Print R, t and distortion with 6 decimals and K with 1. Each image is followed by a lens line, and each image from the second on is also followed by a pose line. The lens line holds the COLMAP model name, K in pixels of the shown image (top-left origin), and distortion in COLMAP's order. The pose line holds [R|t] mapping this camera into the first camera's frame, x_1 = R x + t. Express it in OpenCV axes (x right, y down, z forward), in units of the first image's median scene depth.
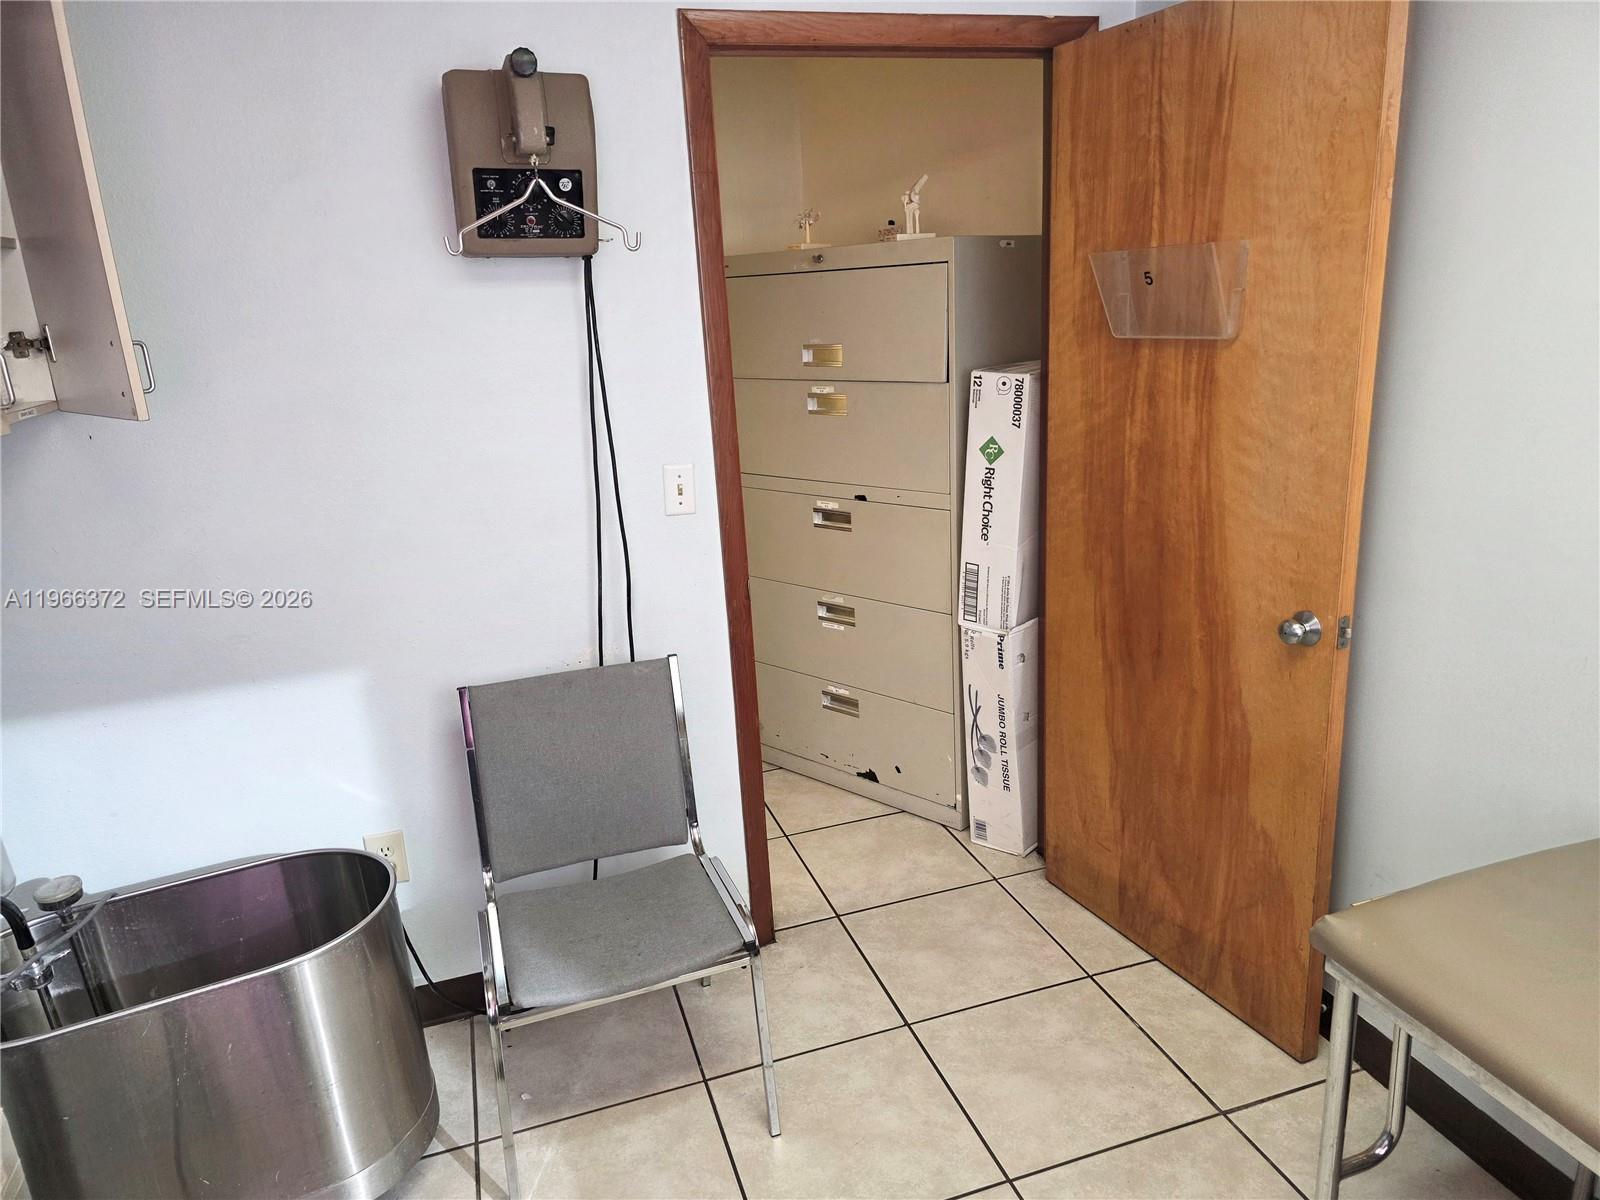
lens RADIAL K [[1079.4, 0, 801.8], [0, 1079.4, 610.1], [0, 0, 1]] dist [0.060726, -0.068169]
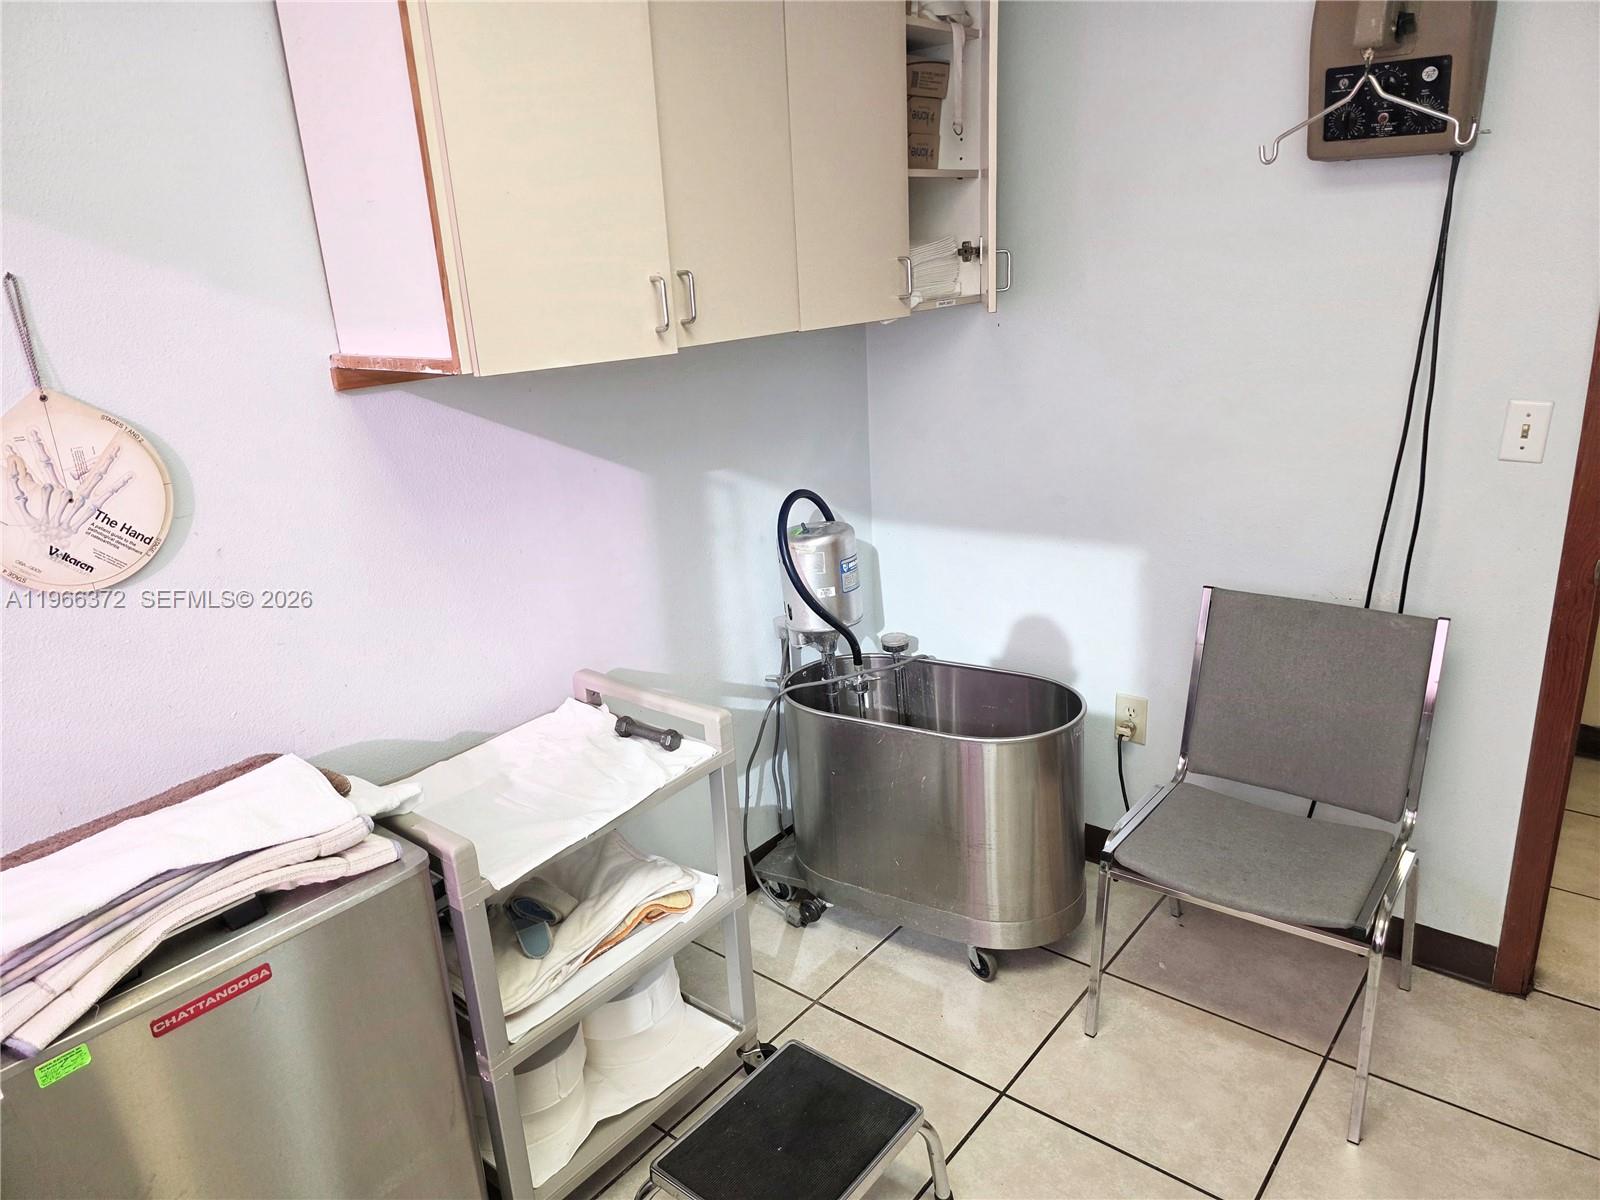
lens RADIAL K [[1110.9, 0, 798.6], [0, 1110.9, 652.8], [0, 0, 1]] dist [0.064332, -0.073526]
pose [[0.511214, 0.301112, -0.804979, 0.383657], [-0.208914, 0.952062, 0.223457, -0.027762], [0.833676, 0.053937, 0.549614, 0.065028]]
